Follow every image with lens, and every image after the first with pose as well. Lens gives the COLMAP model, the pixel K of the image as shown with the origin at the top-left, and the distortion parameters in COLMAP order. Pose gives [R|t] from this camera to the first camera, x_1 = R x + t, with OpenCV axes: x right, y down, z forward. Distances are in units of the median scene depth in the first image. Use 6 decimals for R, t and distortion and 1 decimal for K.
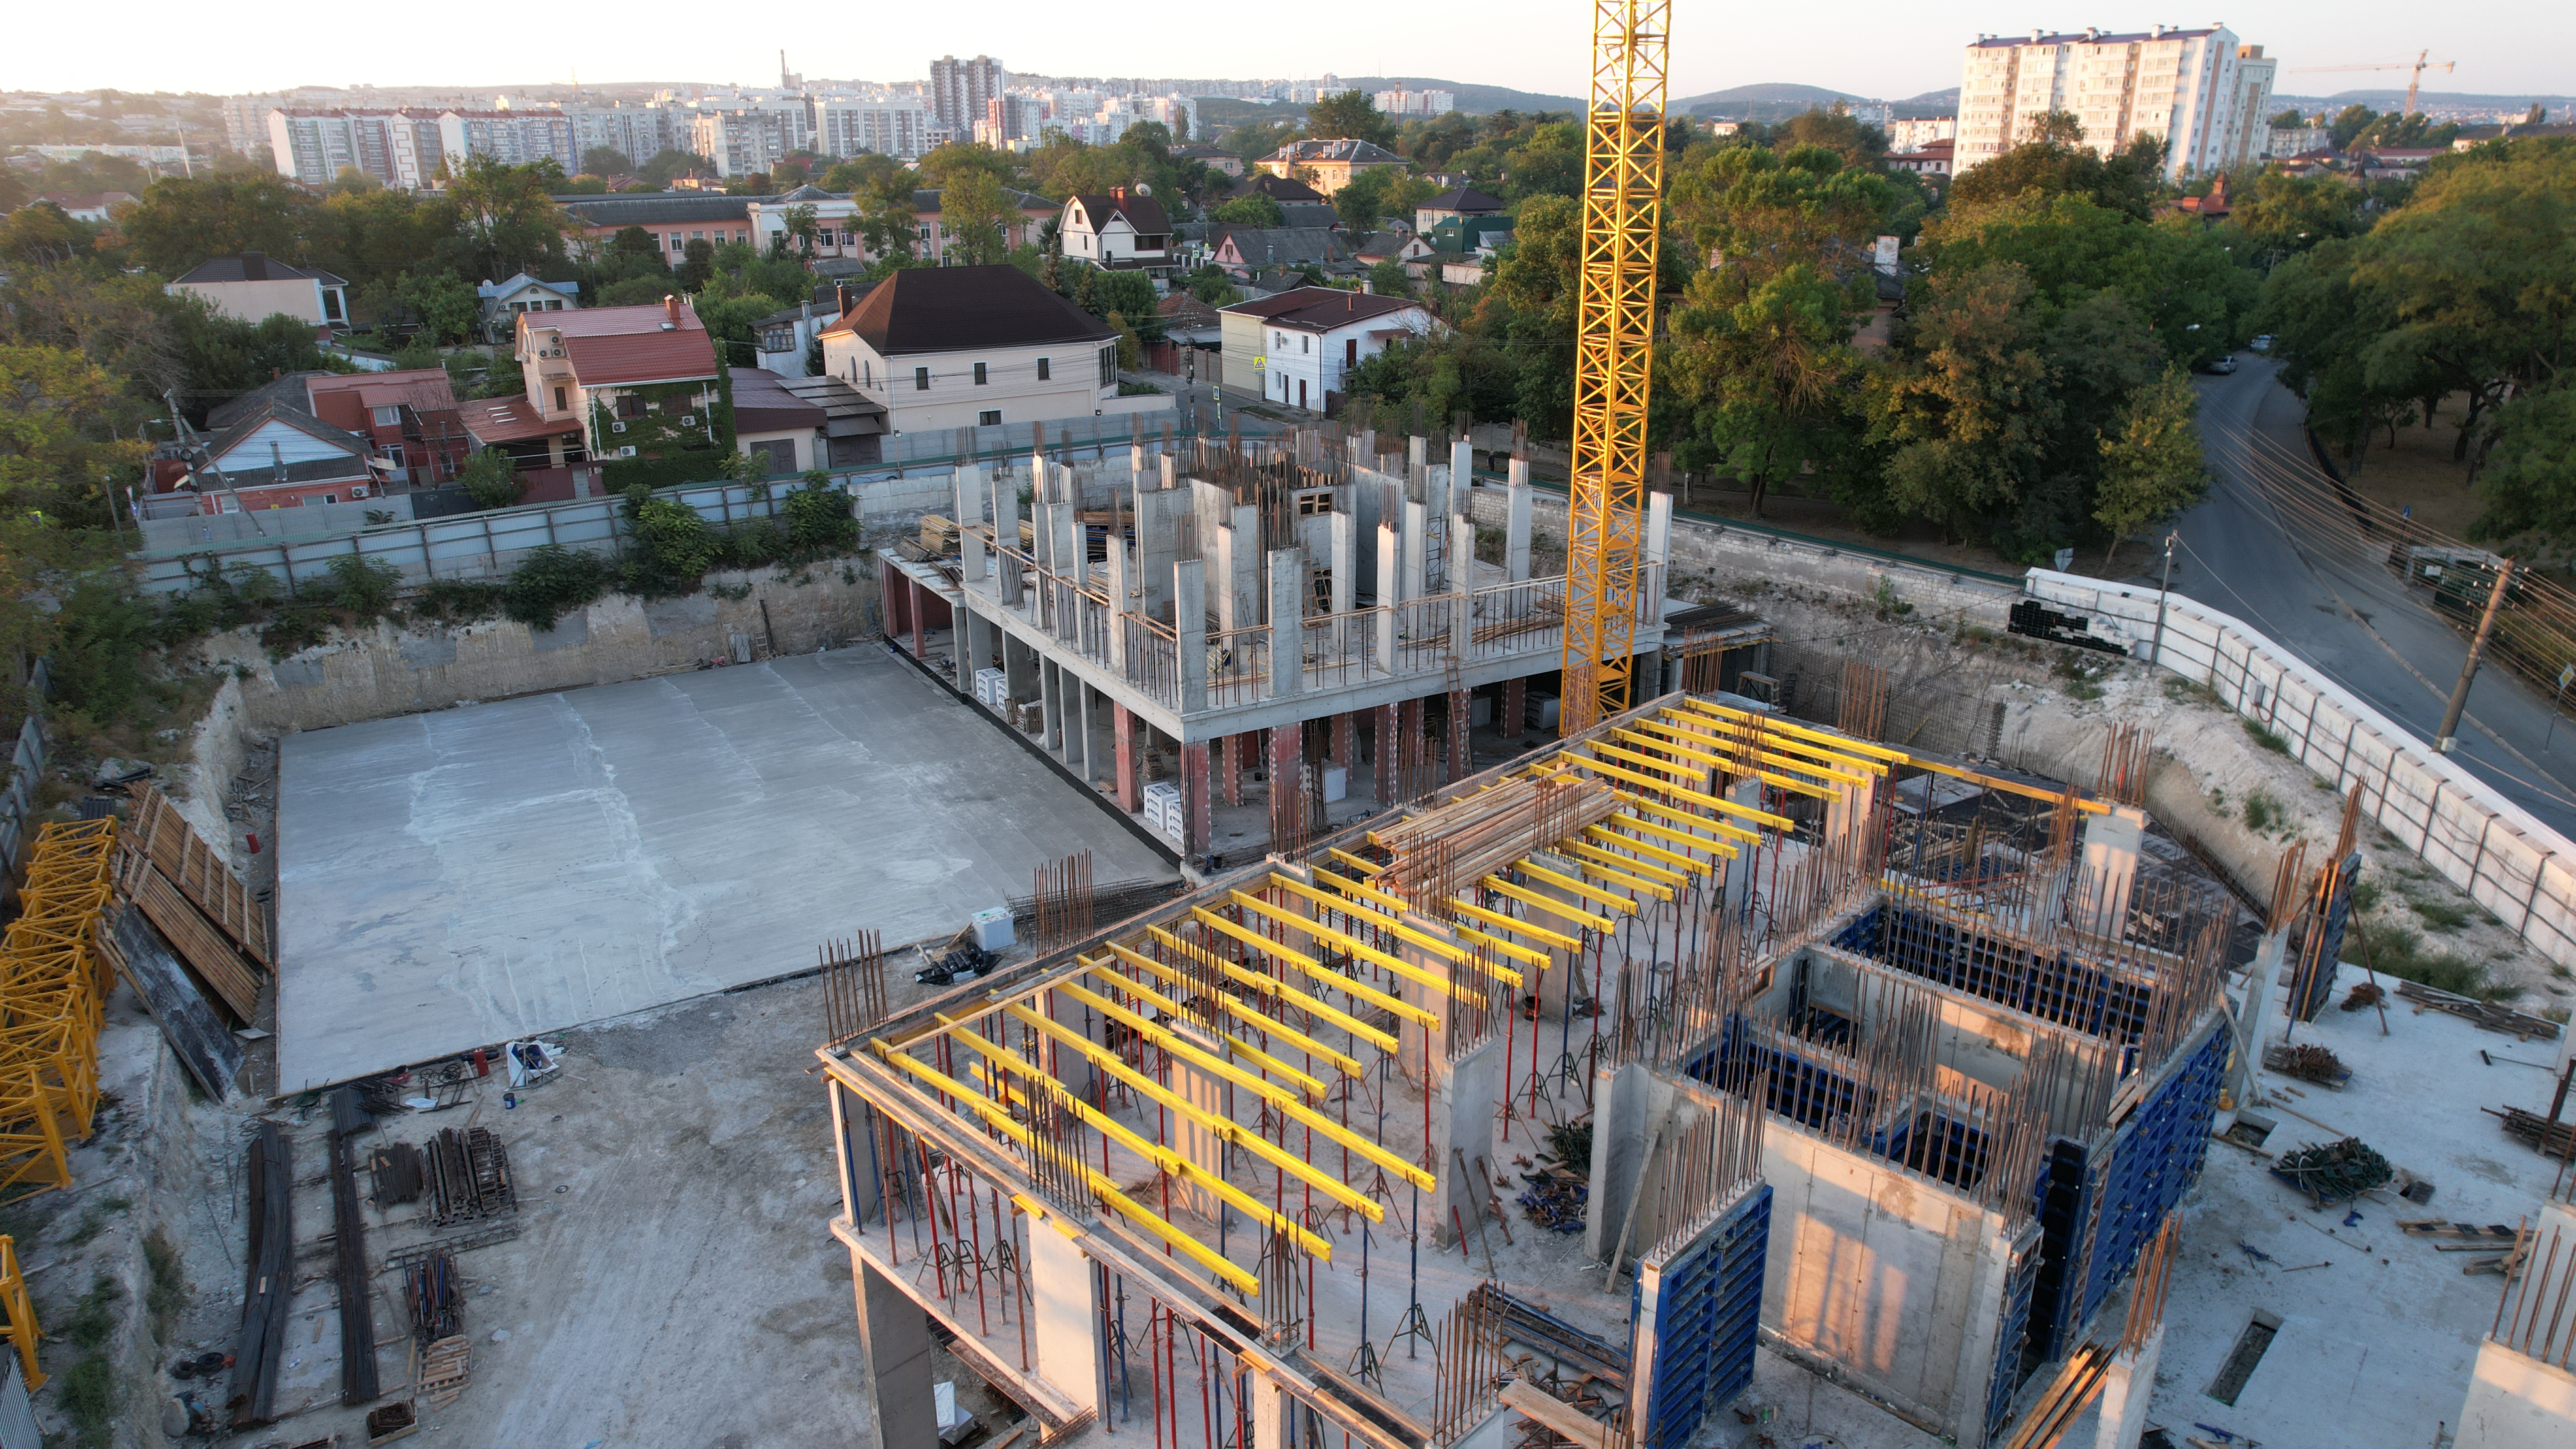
lens RADIAL K [[1654.9, 0, 1295.1], [0, 1654.9, 732.5], [0, 0, 1]] dist [-0.082349, 0.077843]
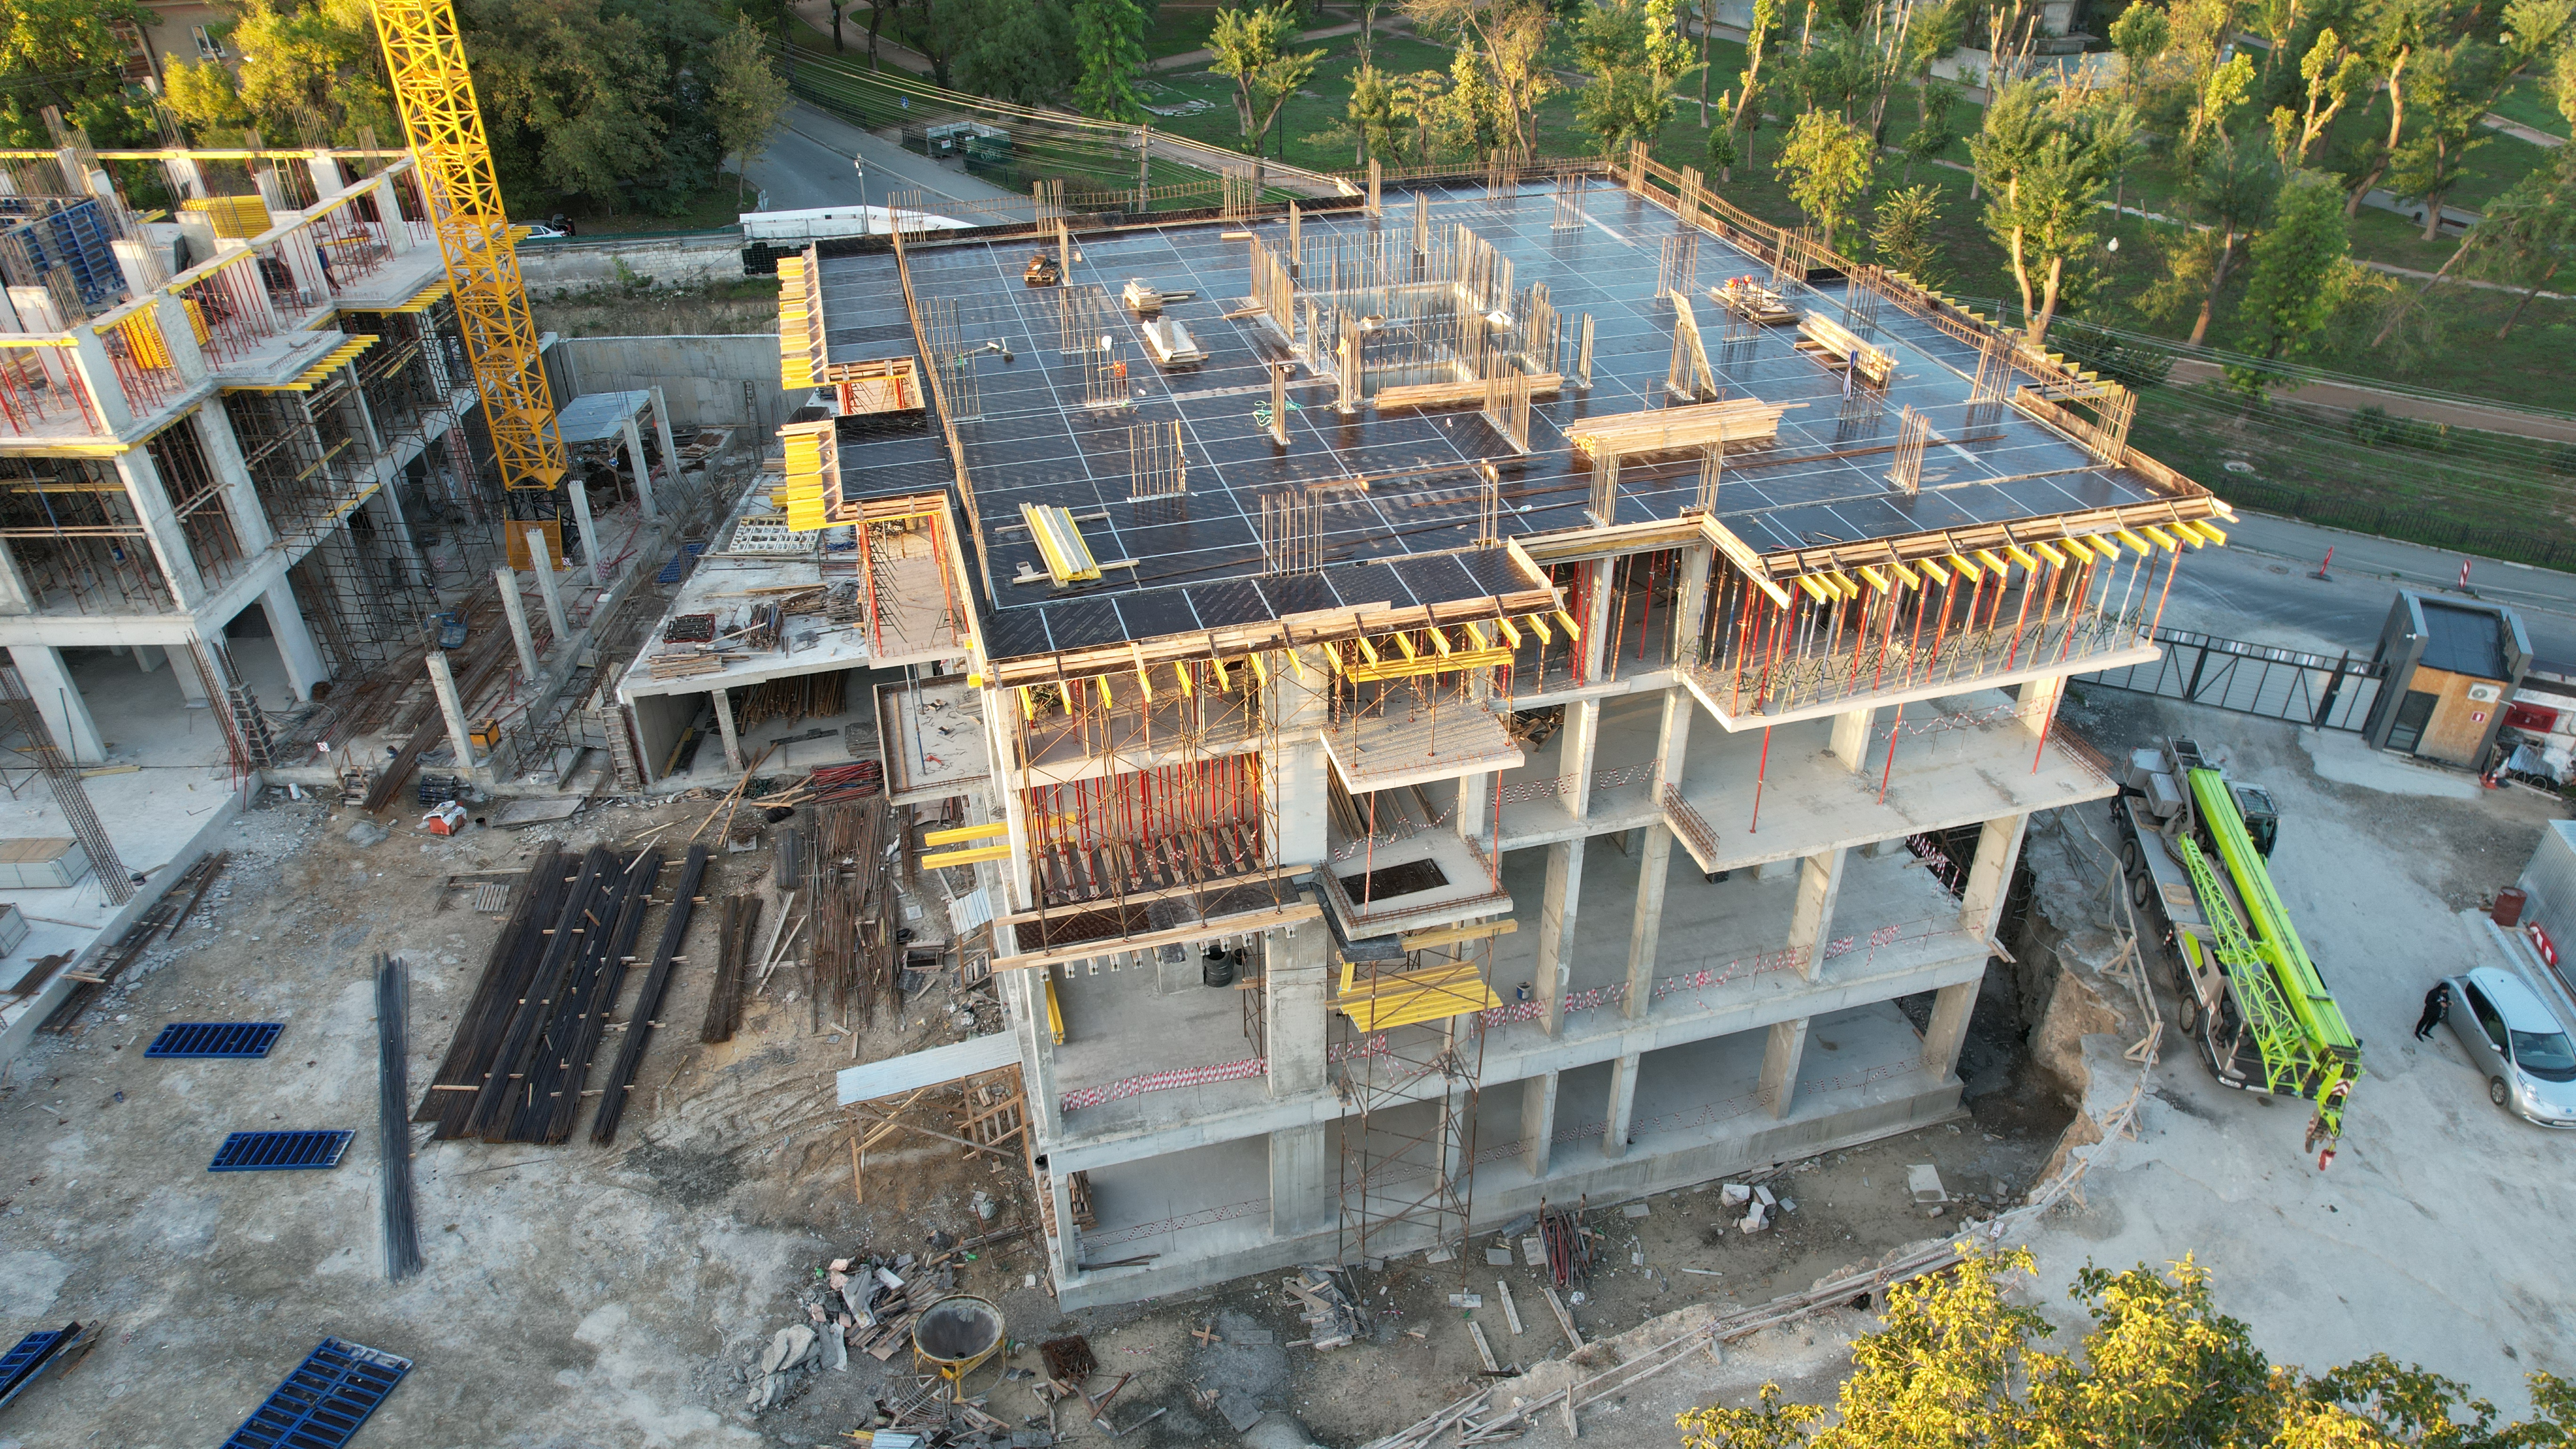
lens RADIAL K [[1651.7, 0, 1294.2], [0, 1651.7, 730.6], [0, 0, 1]] dist [-0.077194, 0.072390]
pose [[0.498816, -0.460002, 0.734561, -0.323395], [0.290088, 0.887259, 0.358637, -0.069542], [-0.816720, 0.034194, 0.576021, 0.034363]]
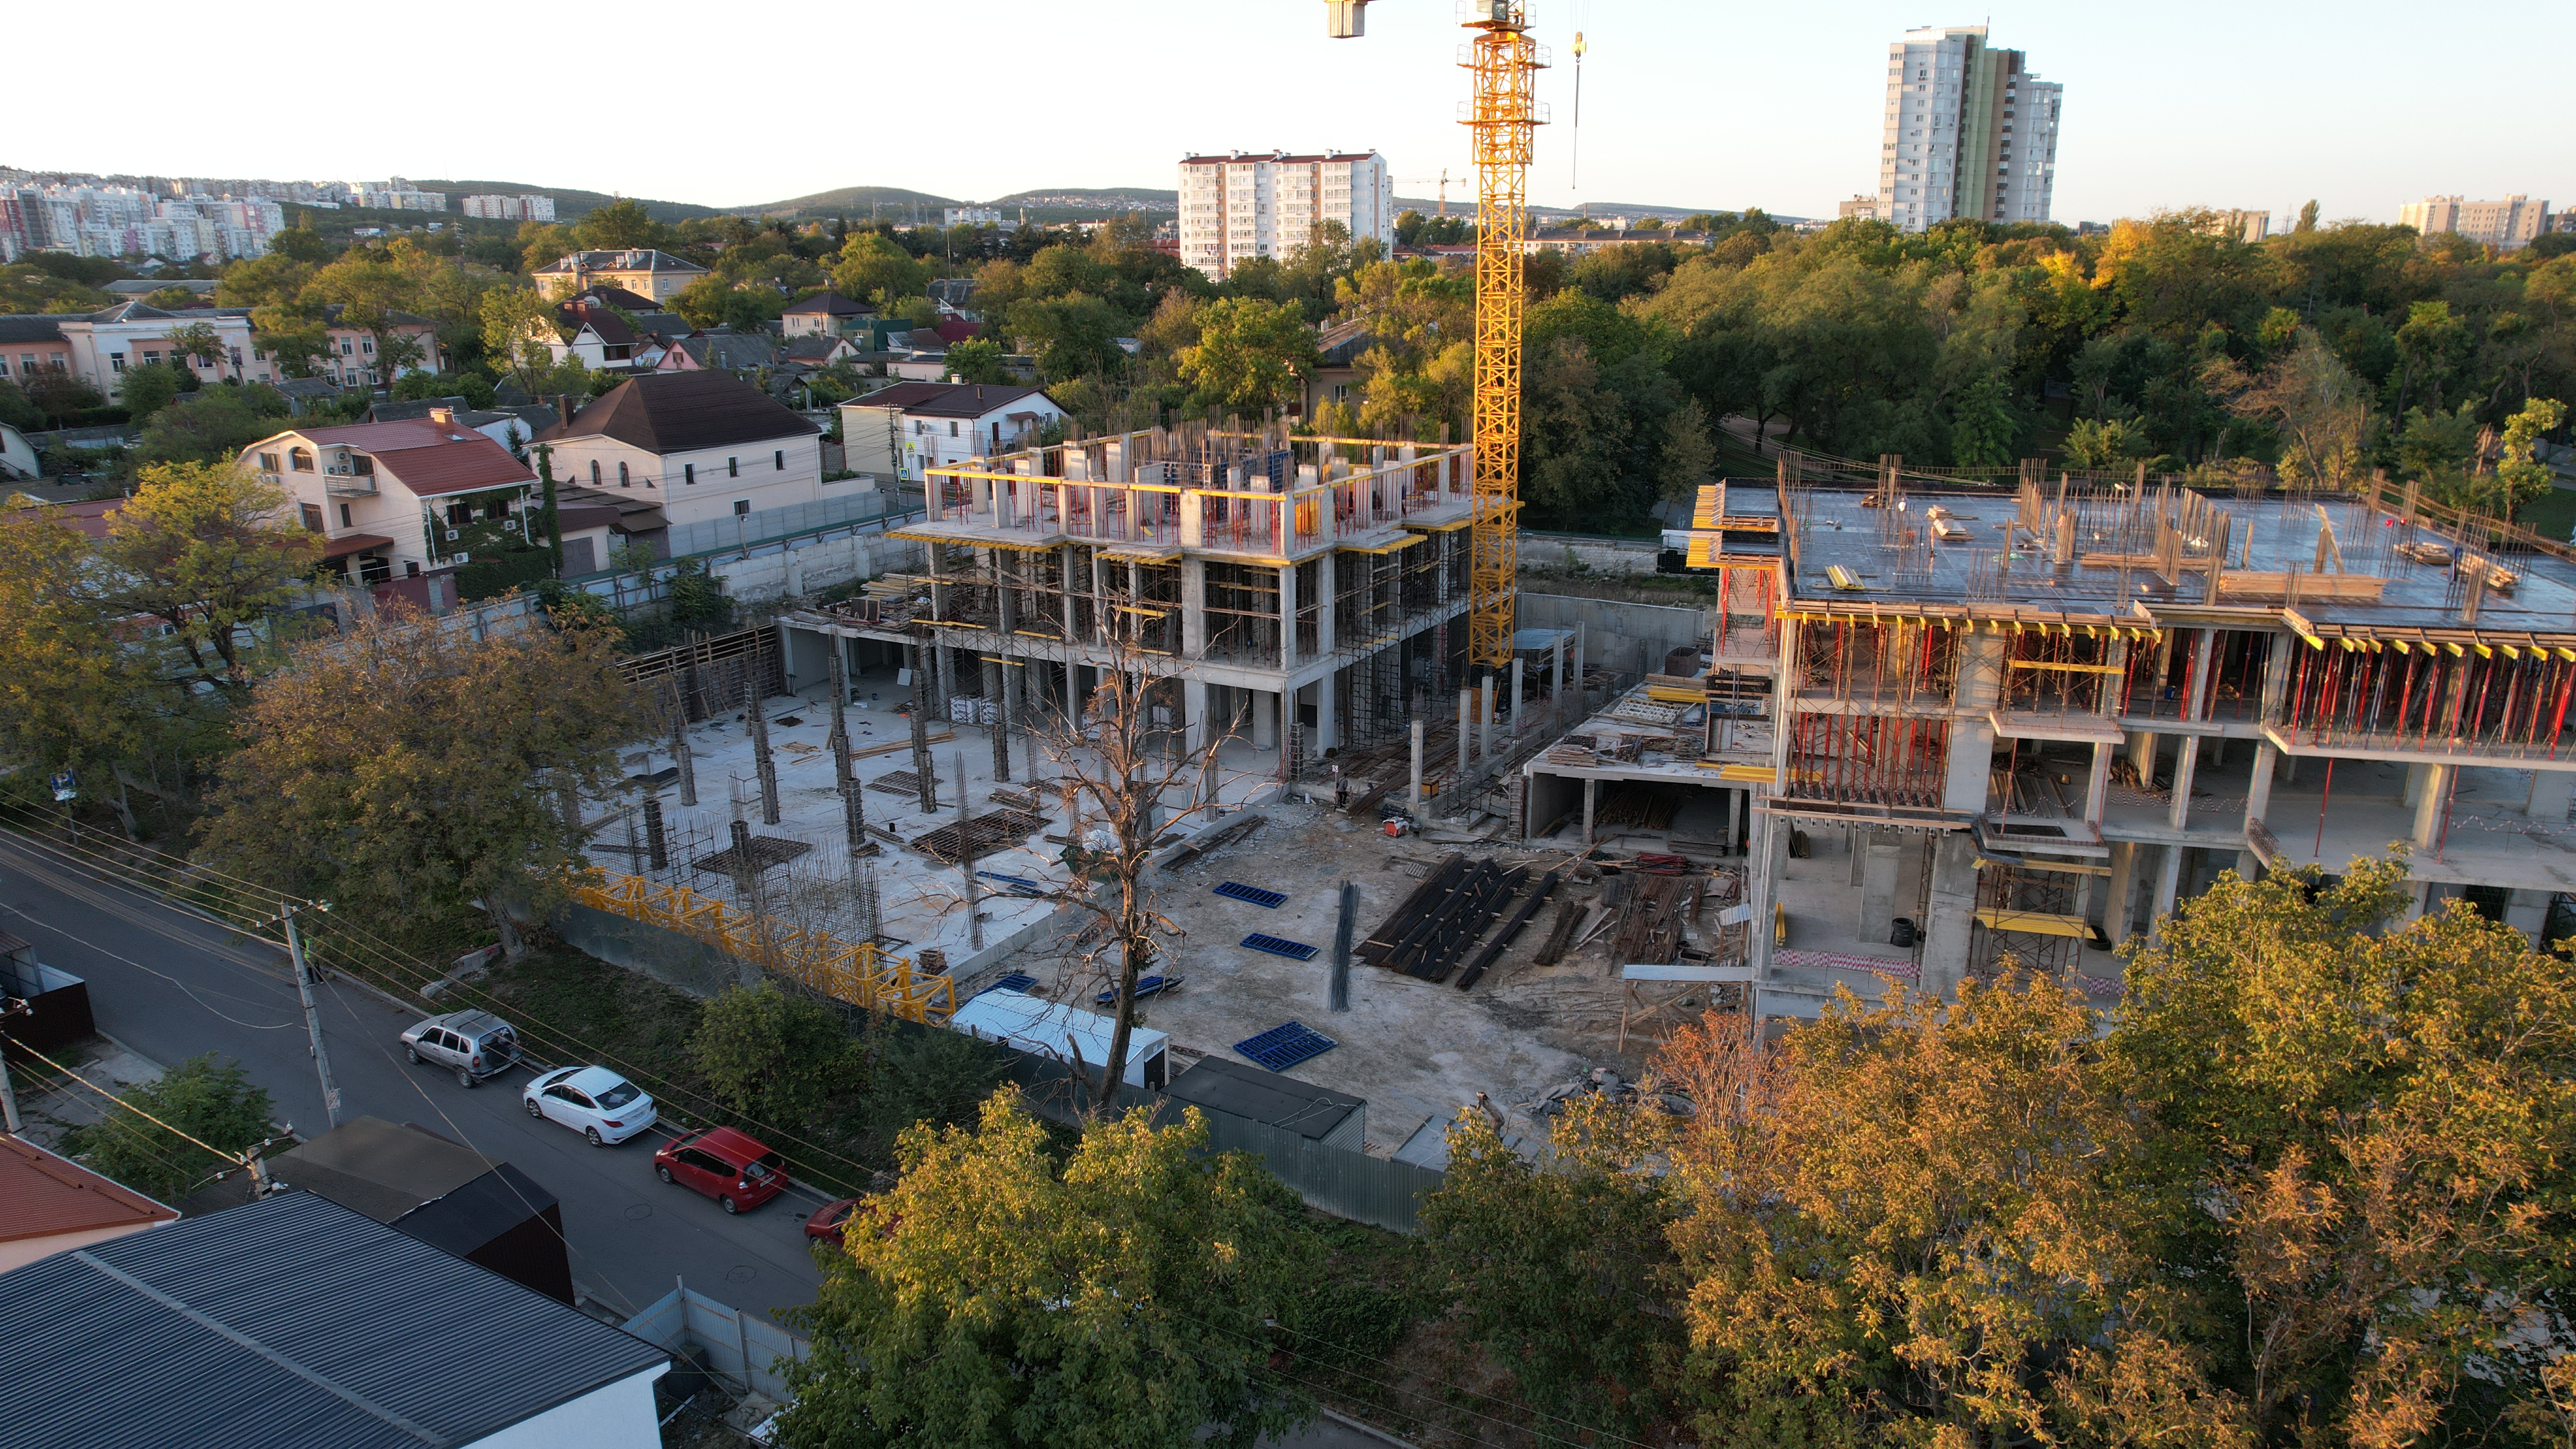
lens RADIAL K [[1663.6, 0, 1277.2], [0, 1663.6, 725.1], [0, 0, 1]] dist [-0.062333, 0.061148]
pose [[0.871918, -0.137132, 0.470058, -0.553190], [0.166214, 0.985872, -0.020701, 0.045764], [-0.460578, 0.096180, 0.882393, -0.164274]]
